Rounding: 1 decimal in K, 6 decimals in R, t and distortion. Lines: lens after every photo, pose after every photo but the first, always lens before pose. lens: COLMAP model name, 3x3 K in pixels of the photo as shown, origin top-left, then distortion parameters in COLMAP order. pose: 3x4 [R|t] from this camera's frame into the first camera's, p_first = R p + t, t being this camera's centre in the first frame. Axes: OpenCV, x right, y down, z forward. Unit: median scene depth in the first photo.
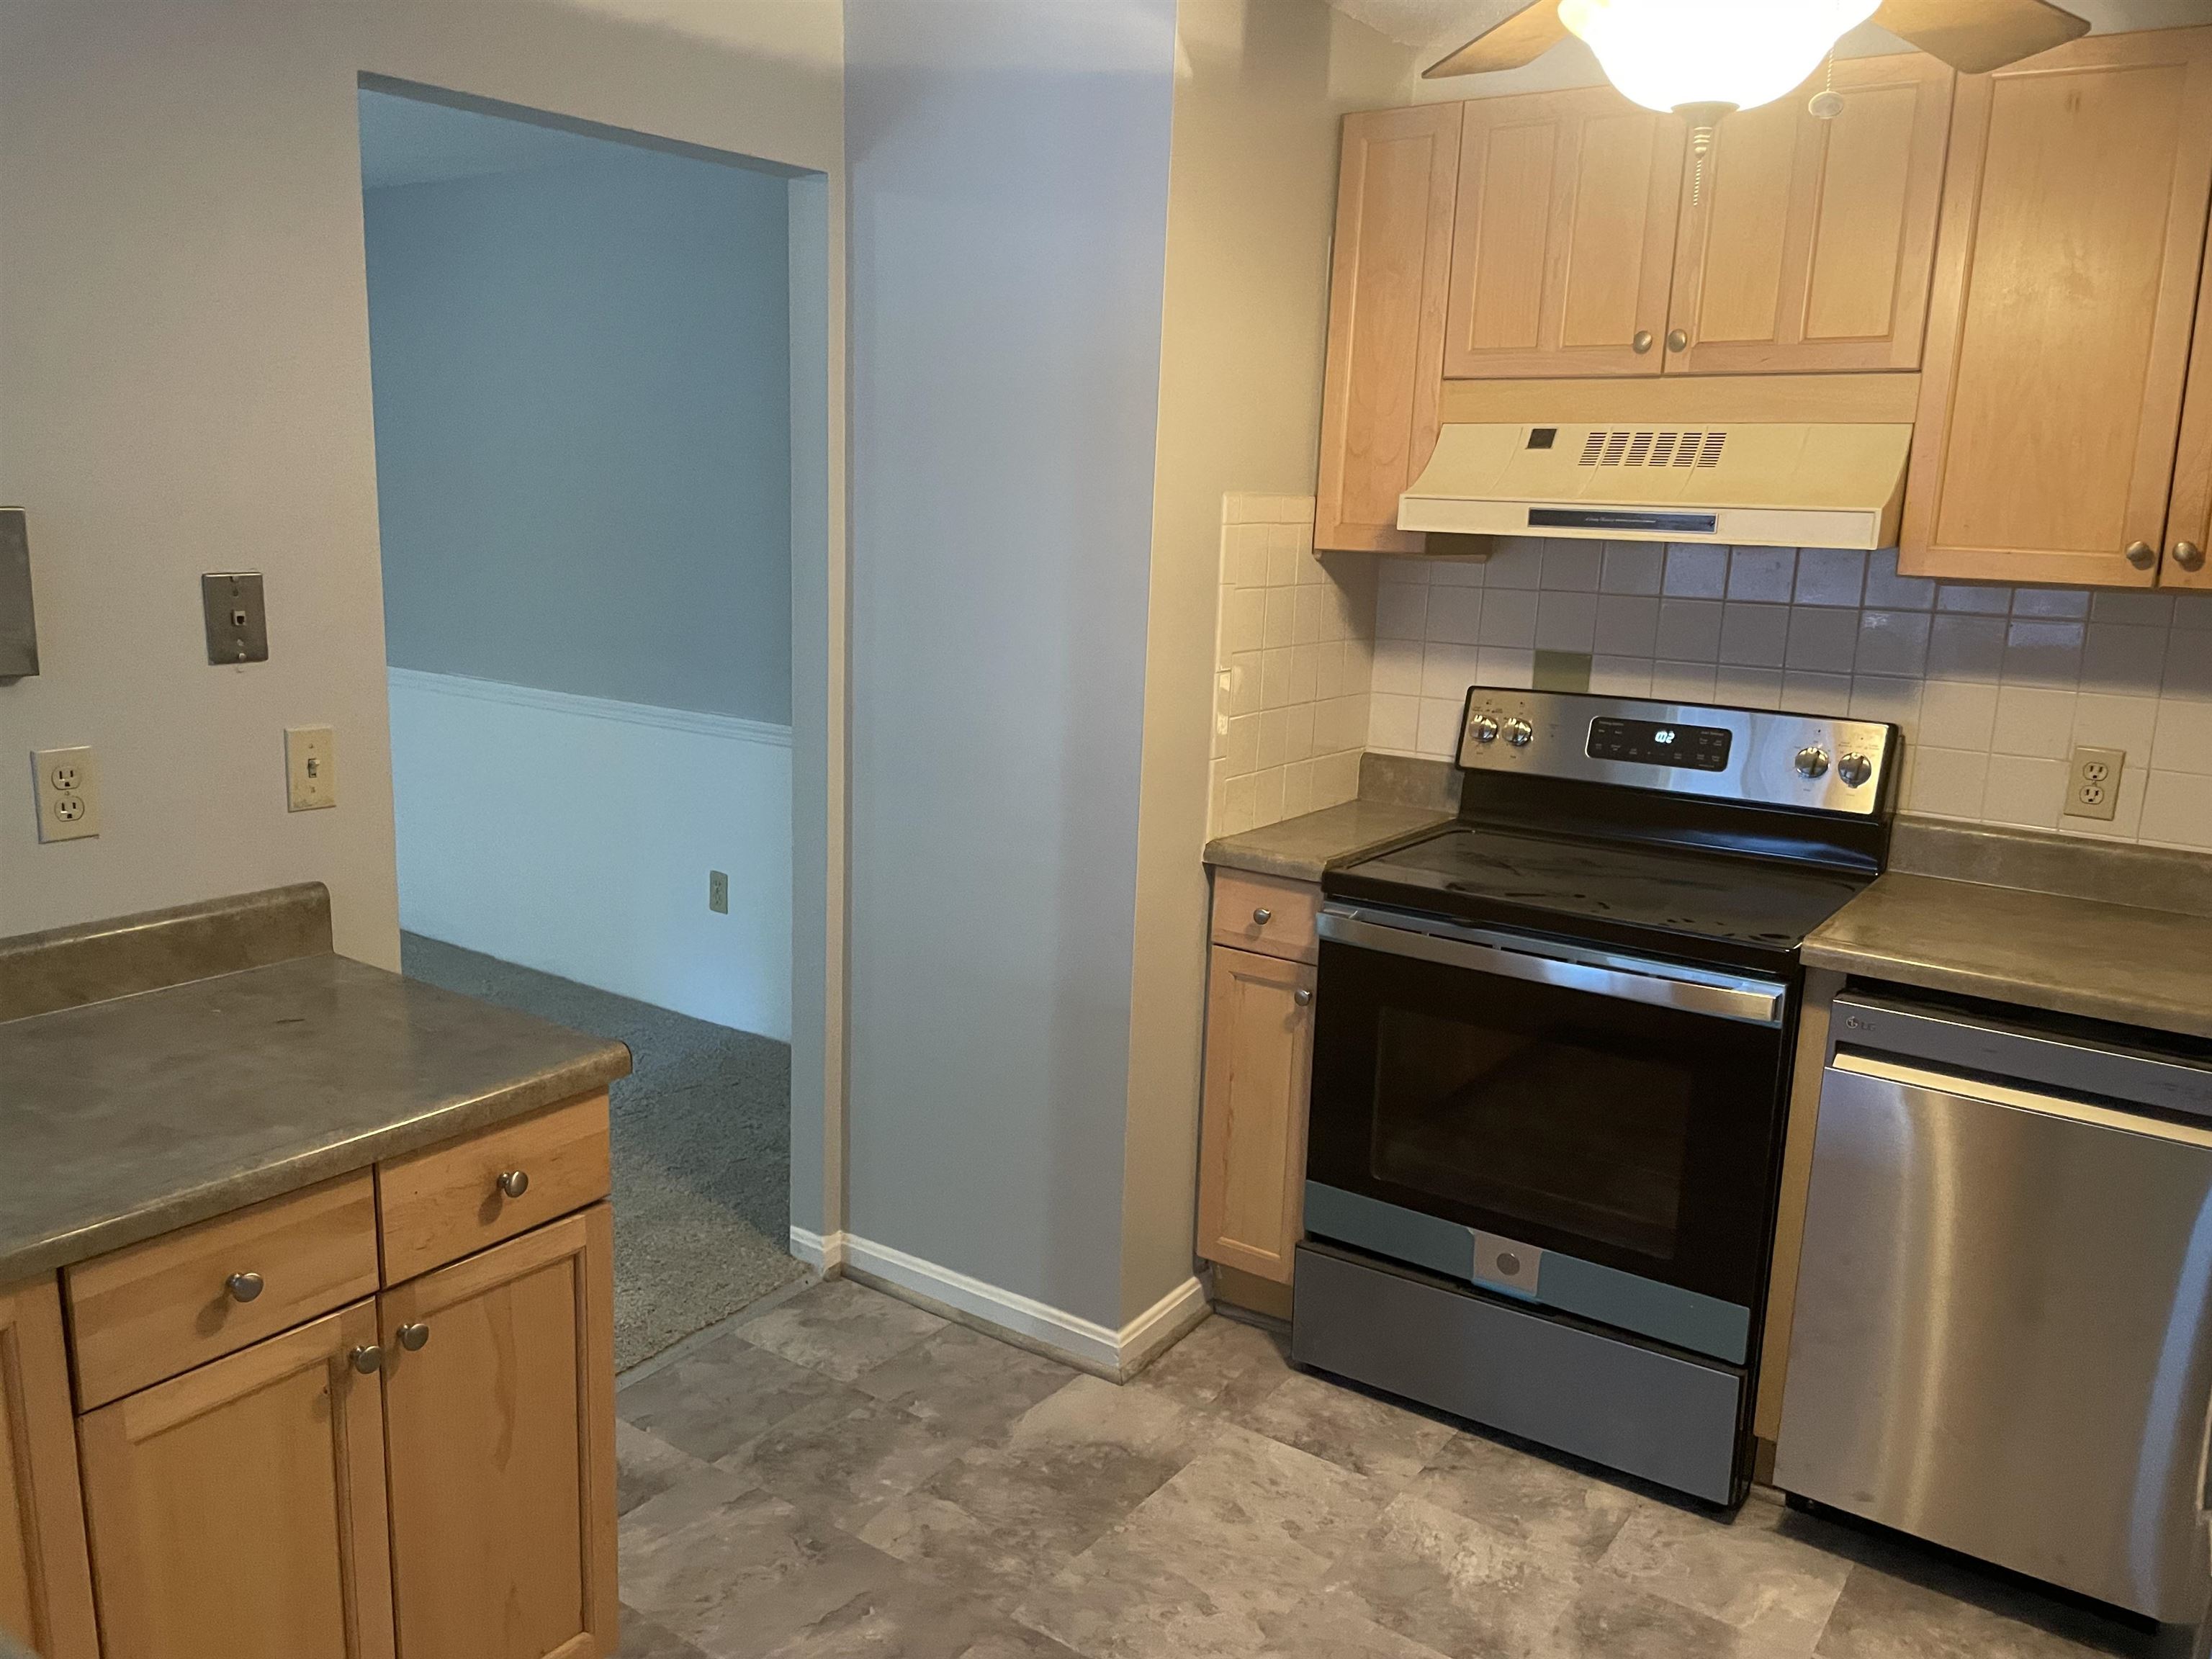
lens RADIAL K [[1682.4, 0, 1066.4], [0, 1682.4, 821.7], [0, 0, 1]] dist [0.094027, -0.124344]
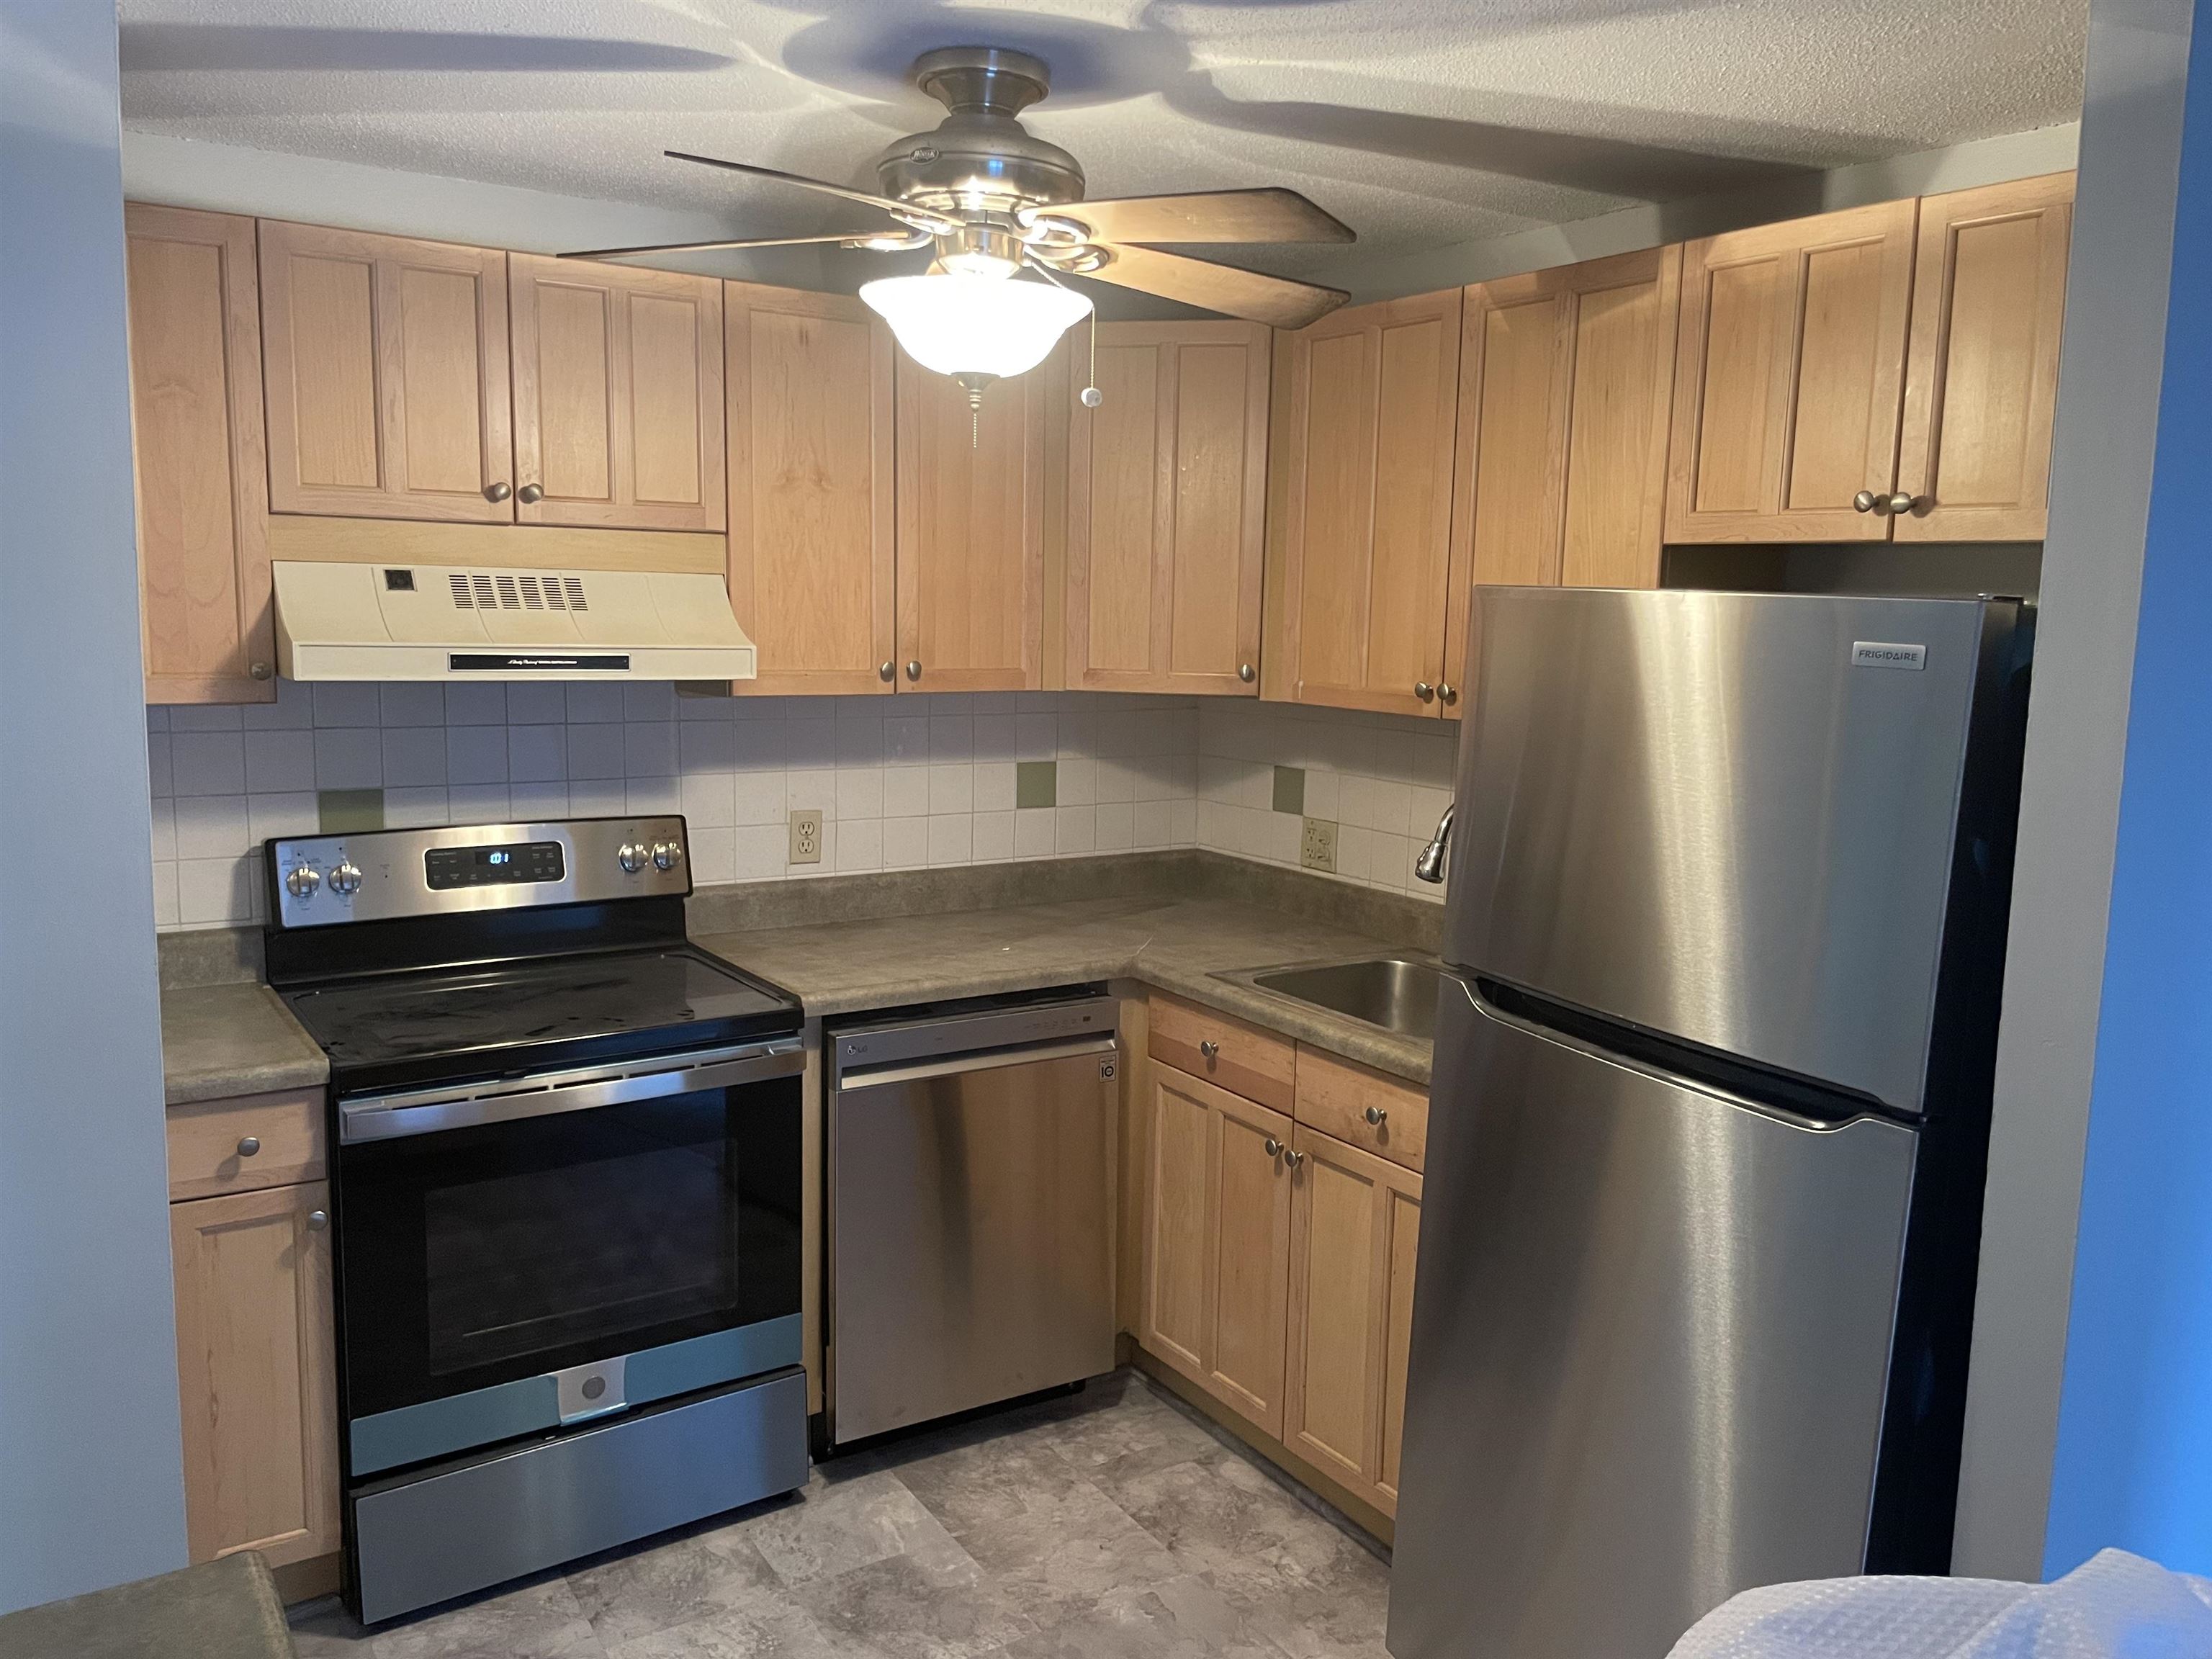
lens RADIAL K [[1682.4, 0, 1096.5], [0, 1682.4, 813.1], [0, 0, 1]] dist [0.094027, -0.124344]
pose [[0.361126, -0.142468, 0.921570, -0.552510], [0.171449, 0.981558, 0.084557, -0.119046], [-0.916620, 0.127467, 0.378892, 0.305743]]
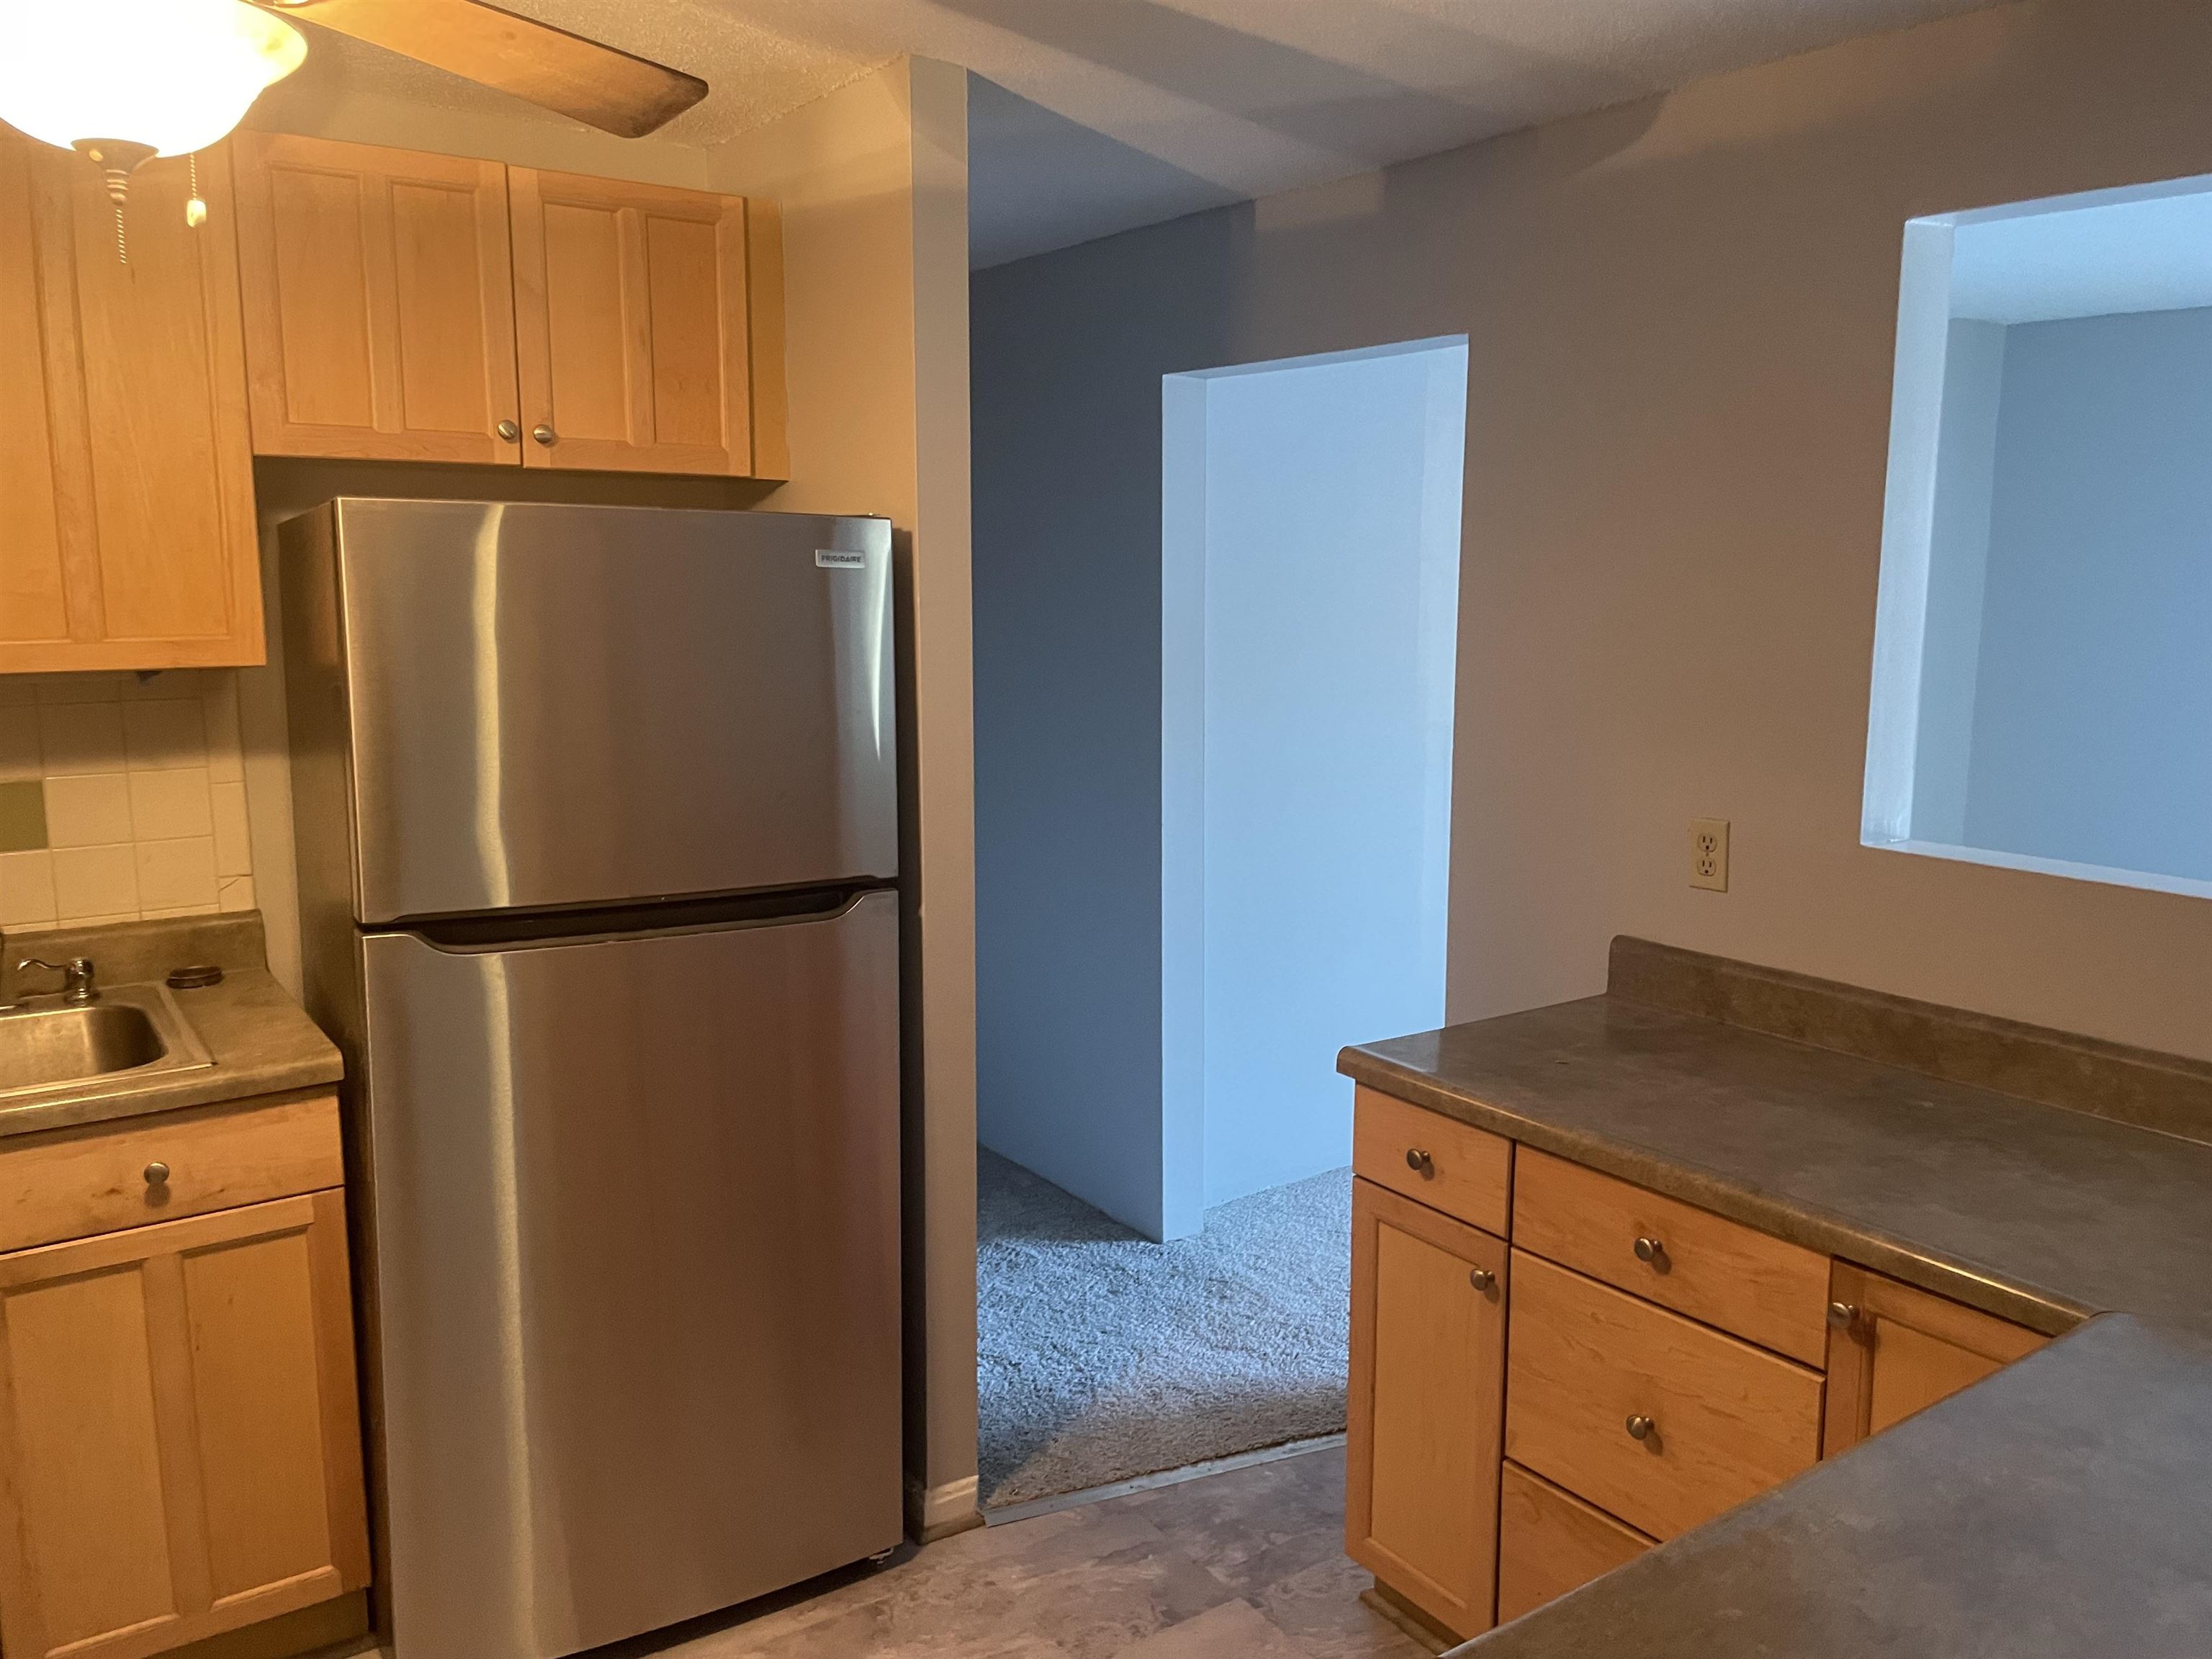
lens RADIAL K [[1682.4, 0, 1103.4], [0, 1682.4, 823.6], [0, 0, 1]] dist [0.094027, -0.124344]
pose [[-0.941512, -0.081861, 0.326885, -0.242258], [0.036844, 0.939222, 0.341327, -0.246397], [-0.334959, 0.333407, -0.881273, 1.100287]]
